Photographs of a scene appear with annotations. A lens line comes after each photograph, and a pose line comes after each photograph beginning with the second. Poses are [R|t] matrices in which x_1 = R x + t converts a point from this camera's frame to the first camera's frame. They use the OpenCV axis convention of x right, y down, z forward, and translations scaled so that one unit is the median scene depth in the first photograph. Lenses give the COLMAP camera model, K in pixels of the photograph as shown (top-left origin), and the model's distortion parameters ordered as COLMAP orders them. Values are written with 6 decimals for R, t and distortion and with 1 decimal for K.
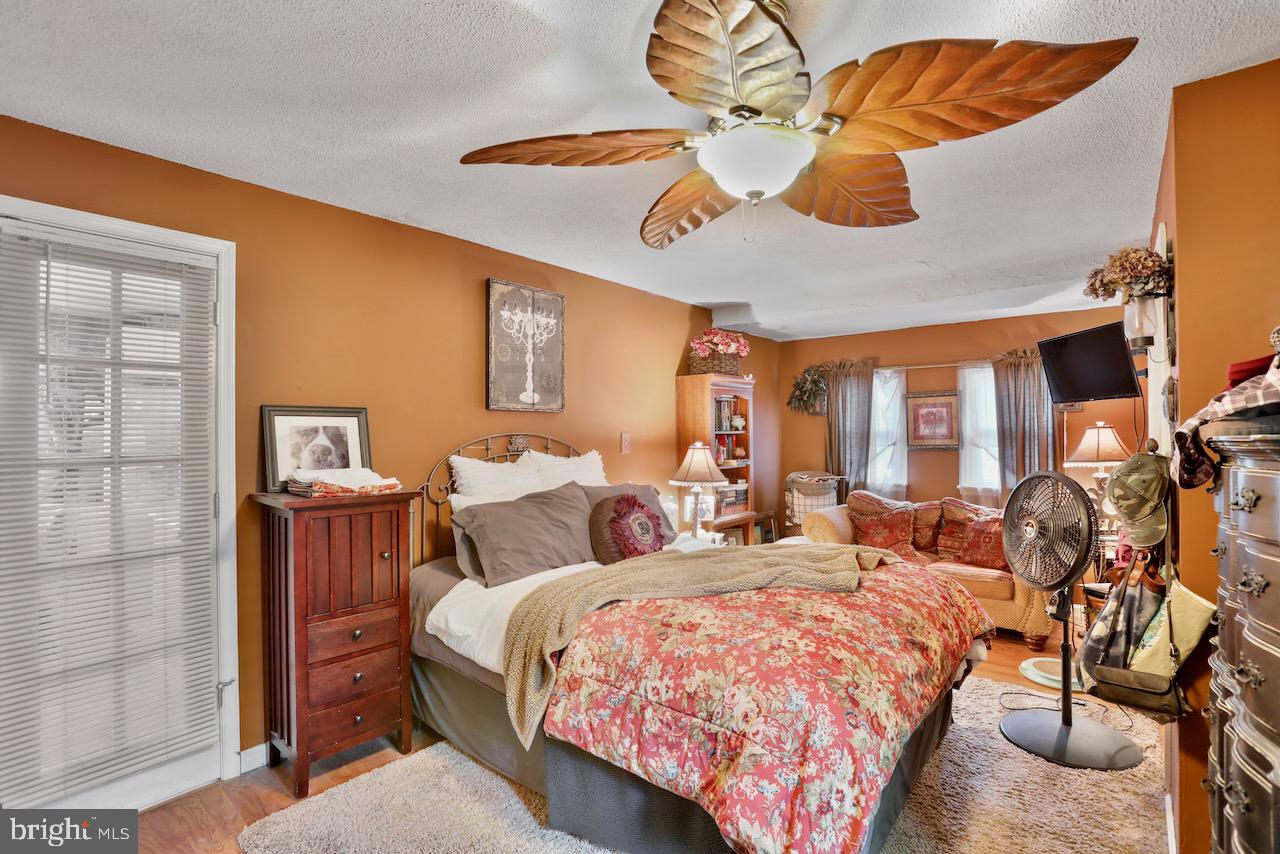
lens RADIAL K [[595.4, 0, 638.0], [0, 595.4, 429.1], [0, 0, 1]] dist [-0.033680, 0.010307]
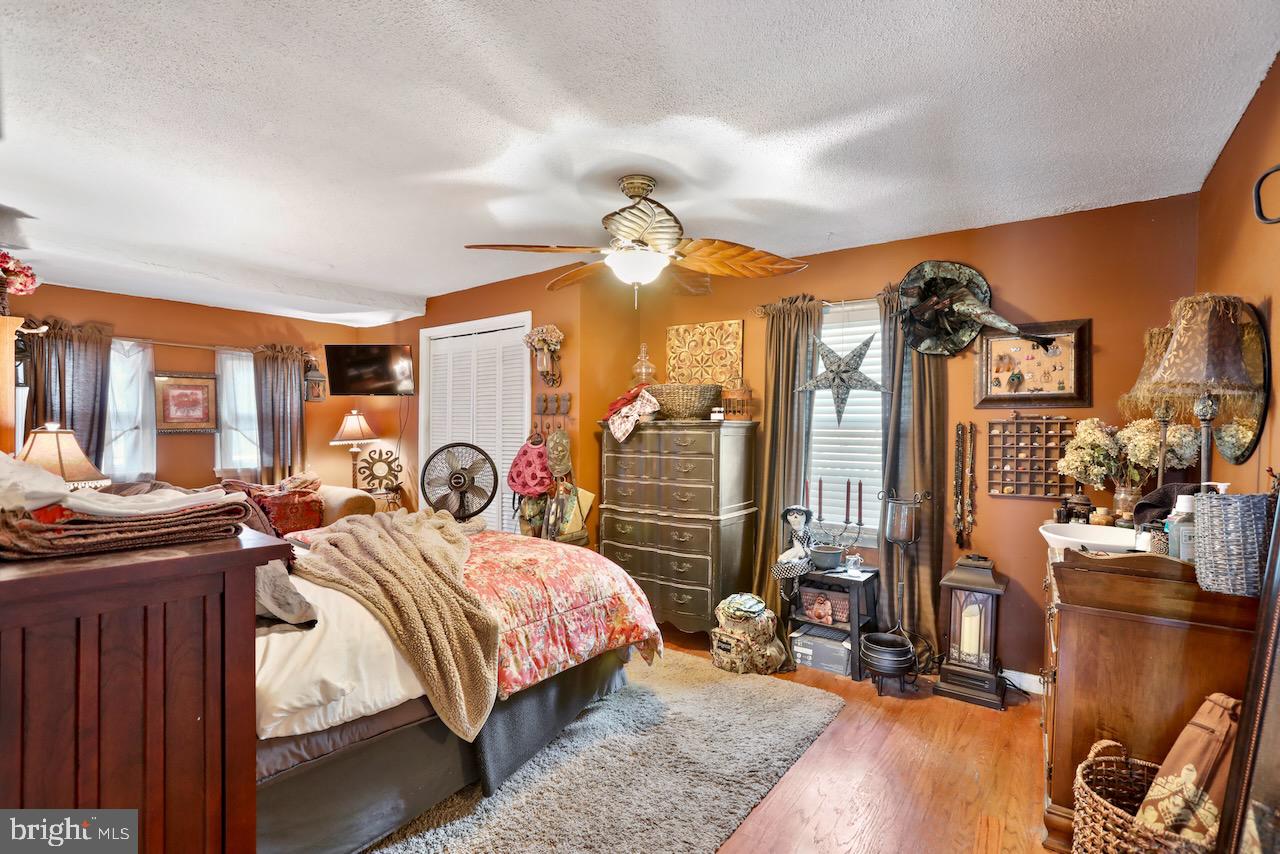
lens RADIAL K [[595.4, 0, 637.7], [0, 595.4, 426.9], [0, 0, 1]] dist [-0.033680, 0.010307]
pose [[-0.069376, -0.001014, 0.997590, -0.522437], [-0.021147, 0.999776, -0.000455, 0.009552], [-0.997366, -0.021127, -0.069381, 0.357244]]
